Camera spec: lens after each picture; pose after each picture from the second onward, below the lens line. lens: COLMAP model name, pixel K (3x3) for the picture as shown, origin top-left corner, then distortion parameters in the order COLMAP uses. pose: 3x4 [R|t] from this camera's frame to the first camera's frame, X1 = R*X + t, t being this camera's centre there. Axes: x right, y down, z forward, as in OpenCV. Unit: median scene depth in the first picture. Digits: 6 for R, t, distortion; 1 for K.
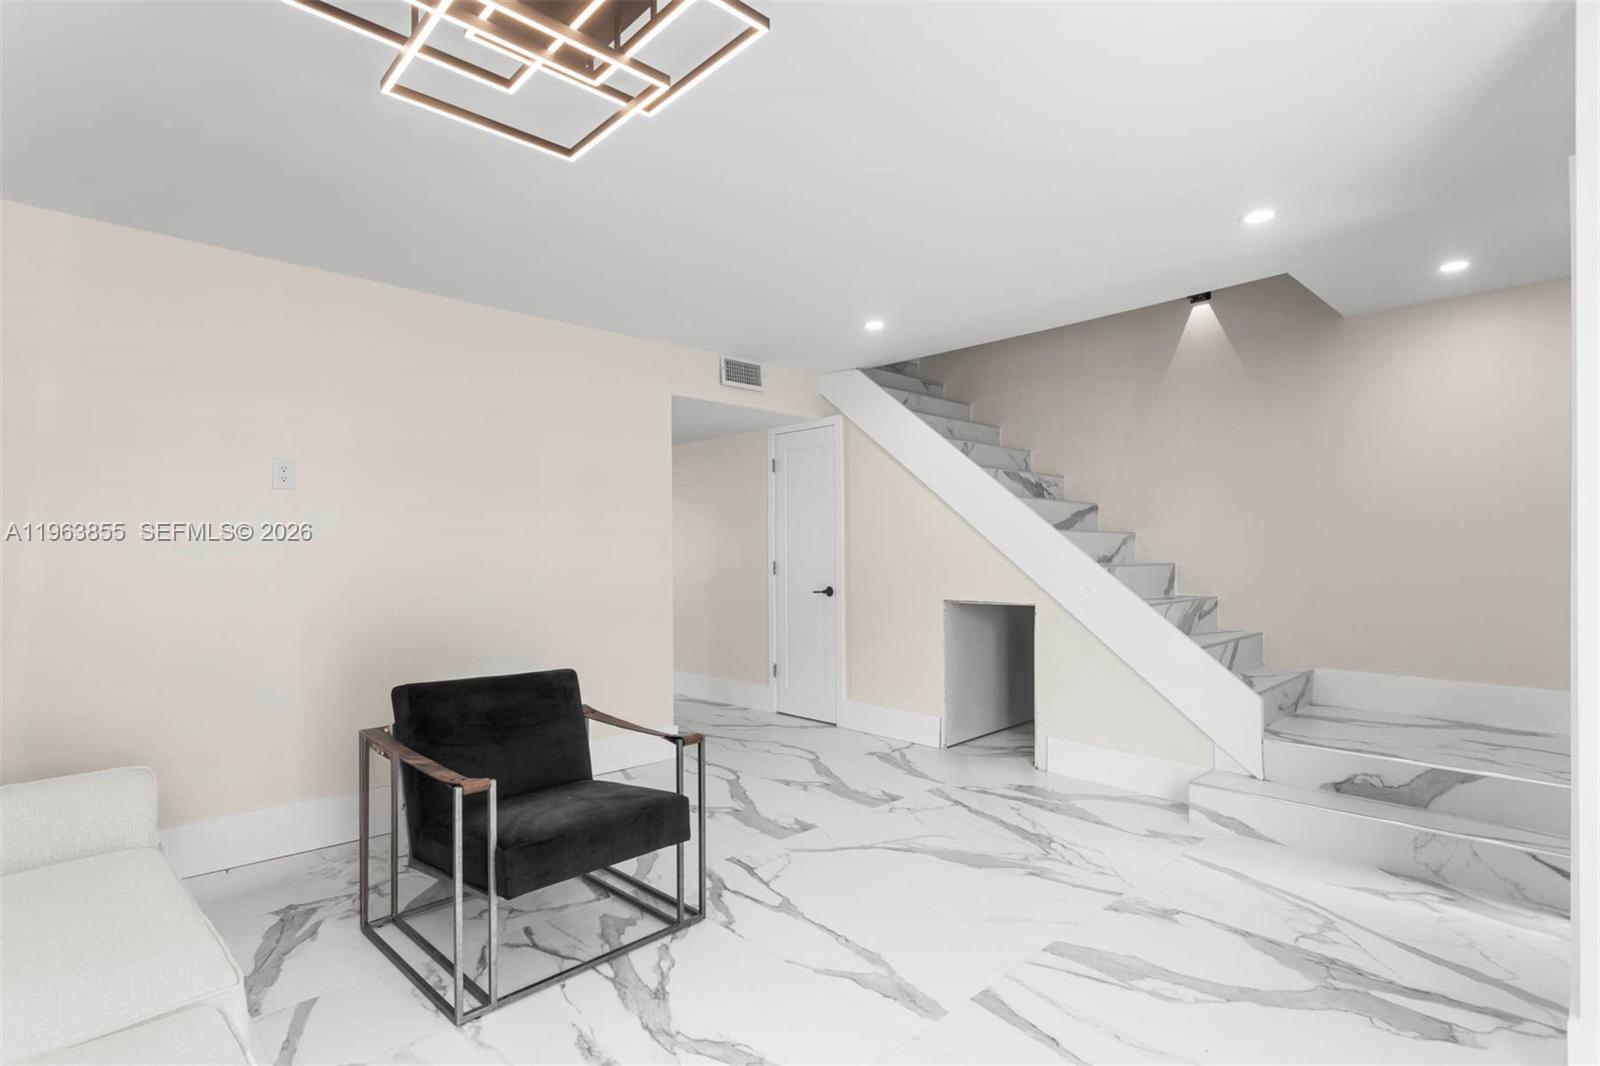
lens RADIAL K [[790.8, 0, 799.1], [0, 790.8, 546.1], [0, 0, 1]] dist [-0.009581, 0.006110]
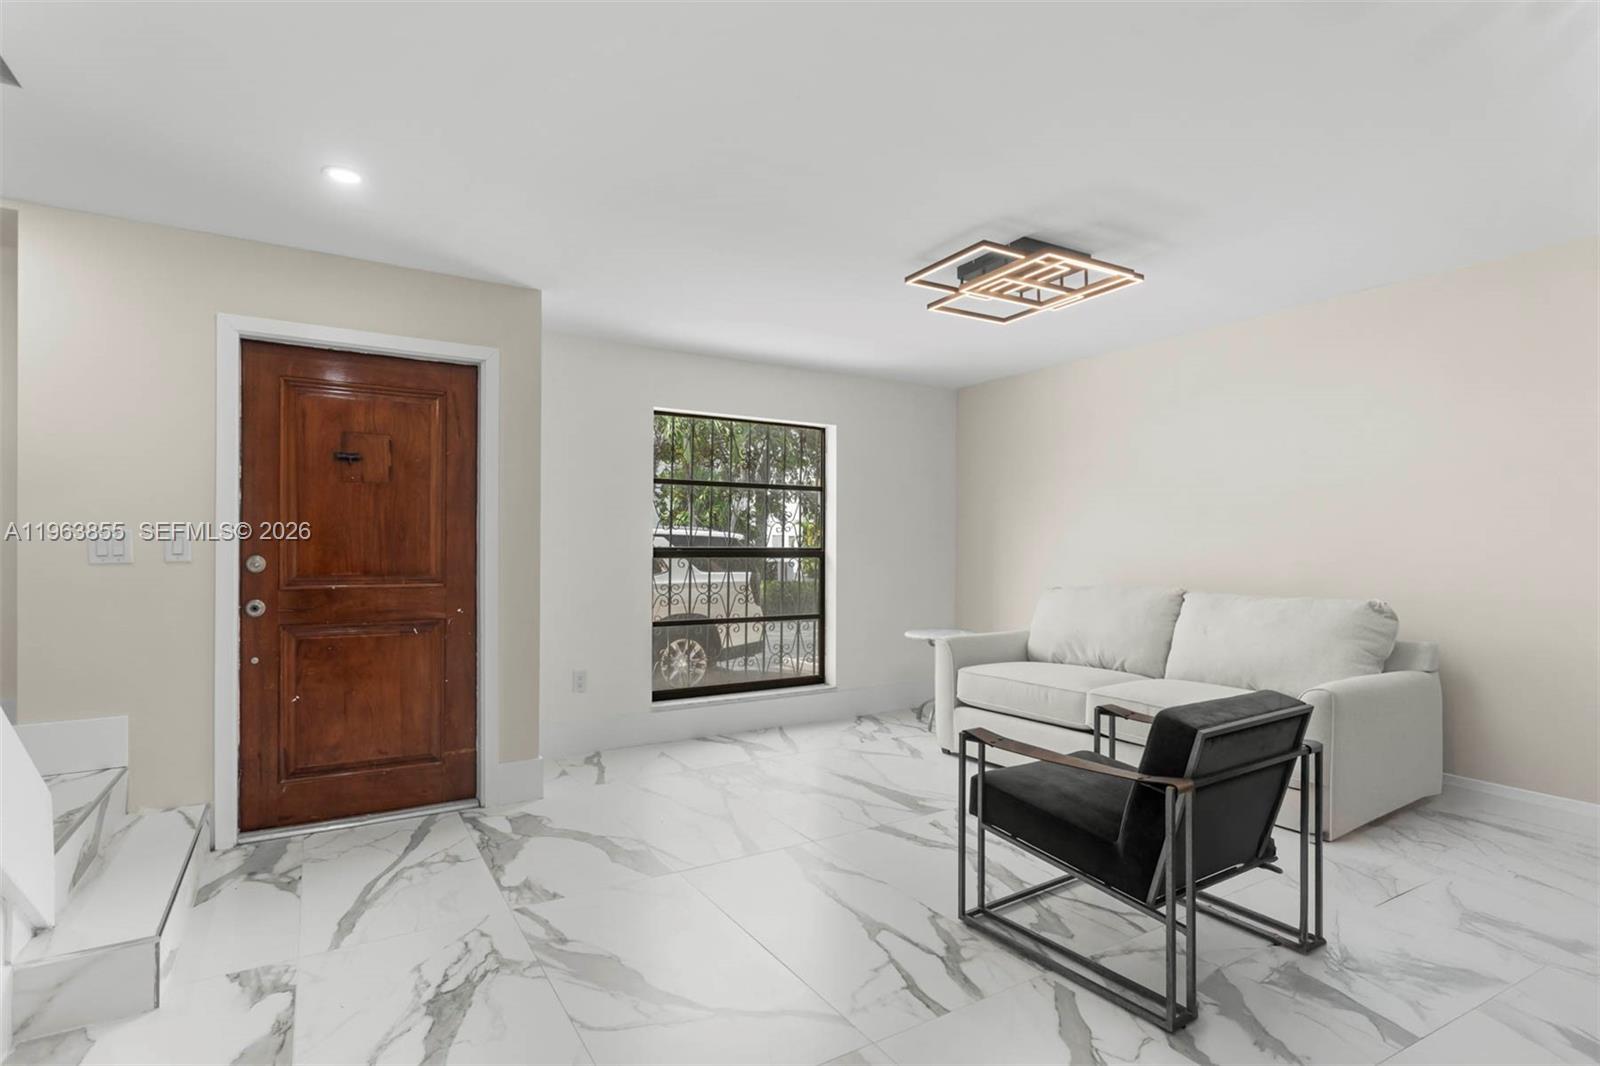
lens RADIAL K [[790.8, 0, 799.1], [0, 790.8, 546.1], [0, 0, 1]] dist [-0.009581, 0.006110]
pose [[-0.977150, 0.003576, 0.212522, -0.120958], [0.001197, 0.999935, -0.011319, 0.016686], [-0.212548, -0.010806, -0.977091, 1.800790]]
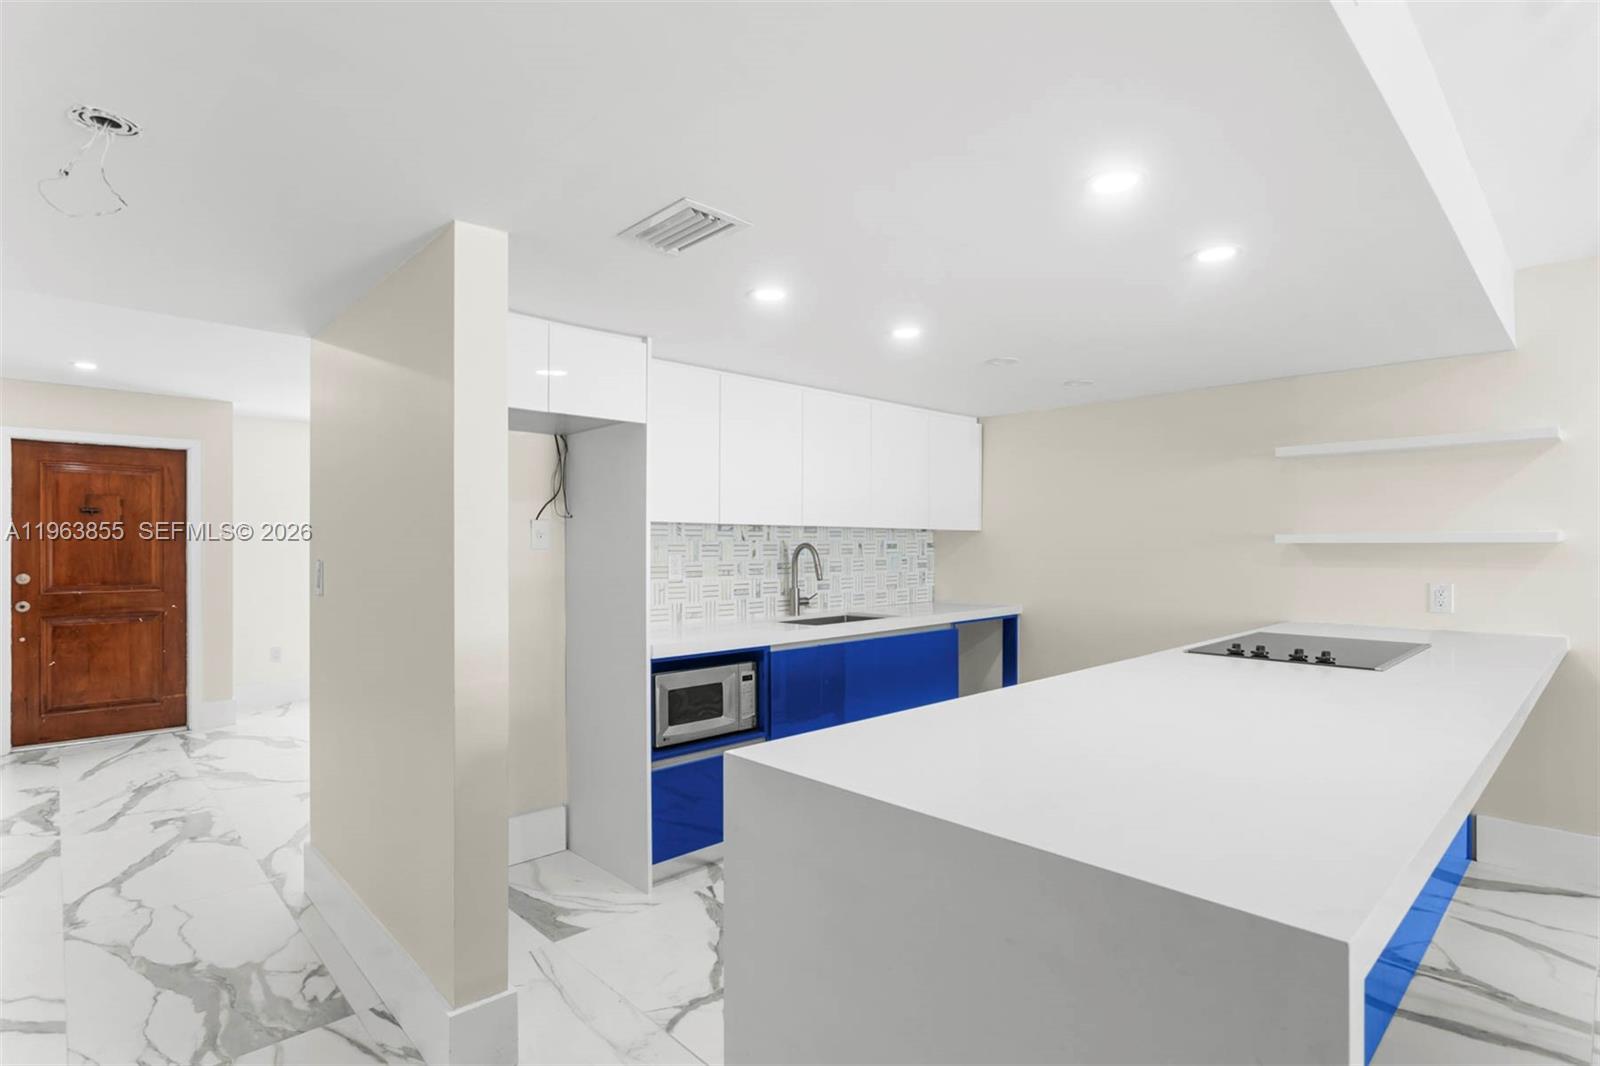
lens RADIAL K [[790.8, 0, 799.1], [0, 790.8, 546.1], [0, 0, 1]] dist [-0.009581, 0.006110]
pose [[-0.999971, 0.004998, 0.005701, -0.931948], [0.004961, 0.999967, -0.006448, -0.027589], [-0.005733, -0.006419, -0.999963, 2.682239]]
